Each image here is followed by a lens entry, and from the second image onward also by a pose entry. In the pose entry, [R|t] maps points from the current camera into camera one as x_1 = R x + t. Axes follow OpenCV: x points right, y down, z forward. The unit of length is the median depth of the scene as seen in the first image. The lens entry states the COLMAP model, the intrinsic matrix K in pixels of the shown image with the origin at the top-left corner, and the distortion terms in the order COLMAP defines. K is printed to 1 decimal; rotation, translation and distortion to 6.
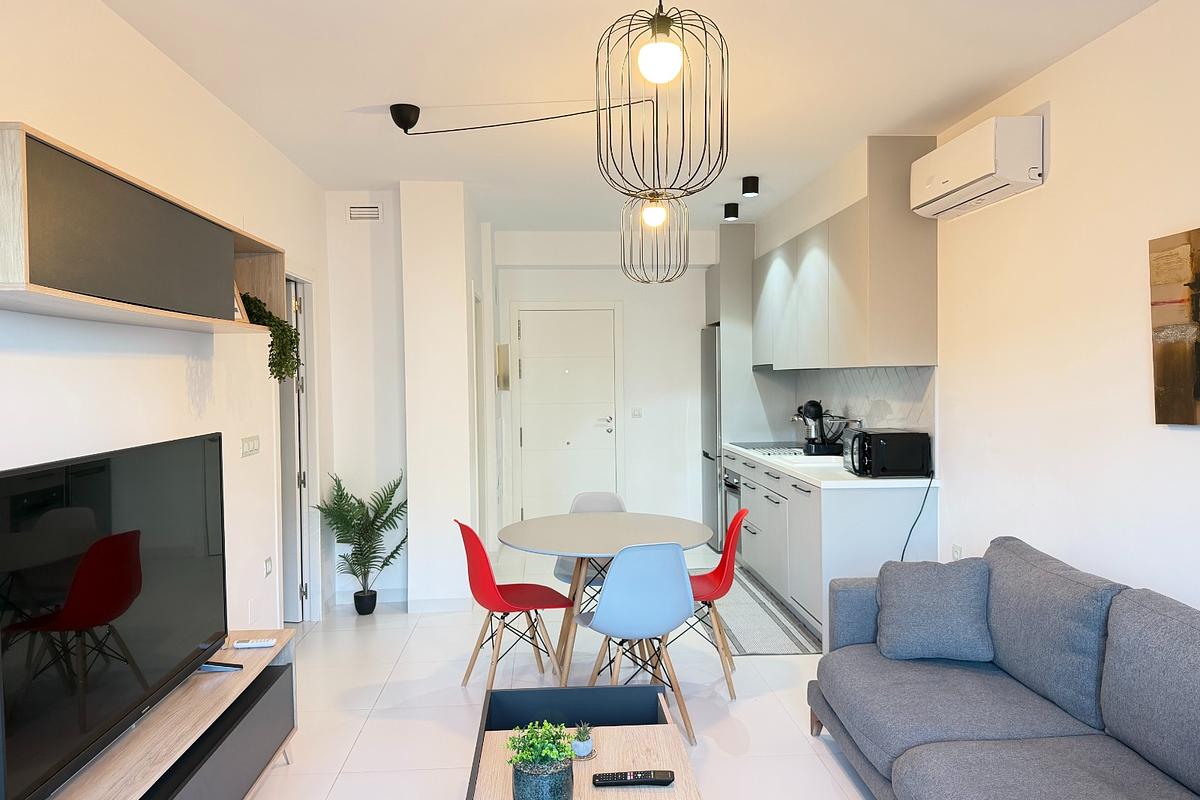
lens RADIAL K [[843.5, 0, 601.0], [0, 843.5, 397.3], [0, 0, 1]] dist [0.155196, -0.254239]
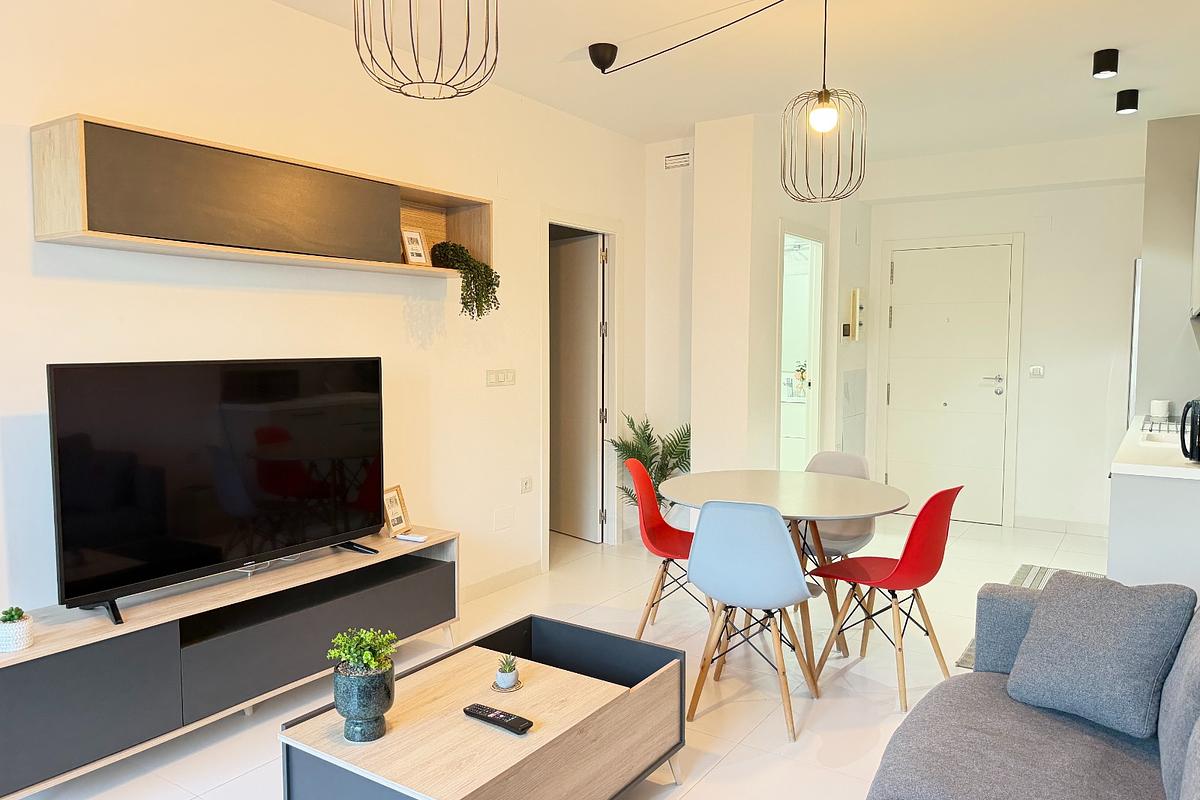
lens RADIAL K [[843.5, 0, 601.0], [0, 843.5, 397.3], [0, 0, 1]] dist [0.155196, -0.254239]
pose [[0.788594, 0.054444, -0.612500, 0.404802], [-0.027150, 0.998184, 0.053772, 0.018583], [0.614315, -0.025775, 0.788640, 0.189558]]
